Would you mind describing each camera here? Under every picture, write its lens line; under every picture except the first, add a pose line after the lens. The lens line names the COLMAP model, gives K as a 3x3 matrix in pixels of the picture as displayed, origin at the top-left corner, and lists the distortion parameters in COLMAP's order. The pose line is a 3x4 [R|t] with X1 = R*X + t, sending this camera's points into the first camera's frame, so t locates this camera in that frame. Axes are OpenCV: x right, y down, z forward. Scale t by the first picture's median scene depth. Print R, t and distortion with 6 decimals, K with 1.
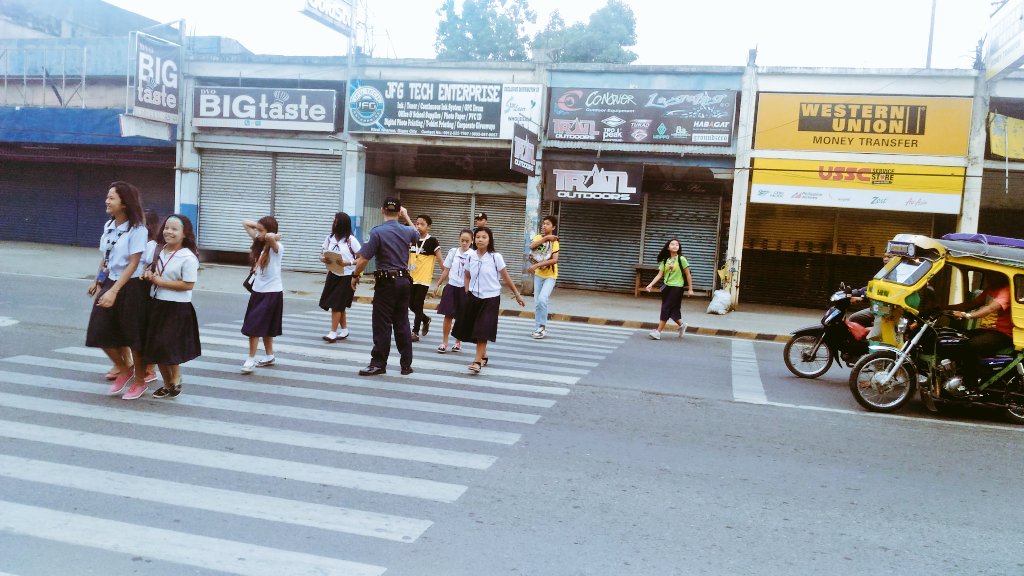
lens RADIAL K [[834.4, 0, 528.3], [0, 834.4, 290.1], [0, 0, 1]] dist [0.096554, -0.202723]
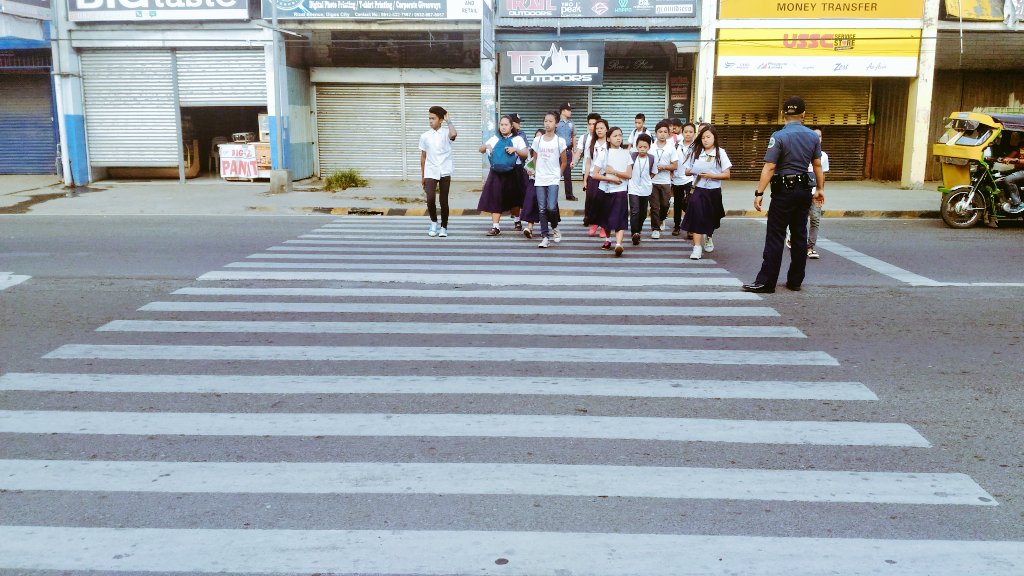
lens RADIAL K [[834.4, 0, 528.3], [0, 834.4, 290.1], [0, 0, 1]] dist [0.096554, -0.202723]
pose [[0.977059, -0.102562, 0.186648, -0.157283], [0.076545, 0.986956, 0.141630, -0.014493], [-0.198739, -0.124094, 0.972164, 0.064245]]
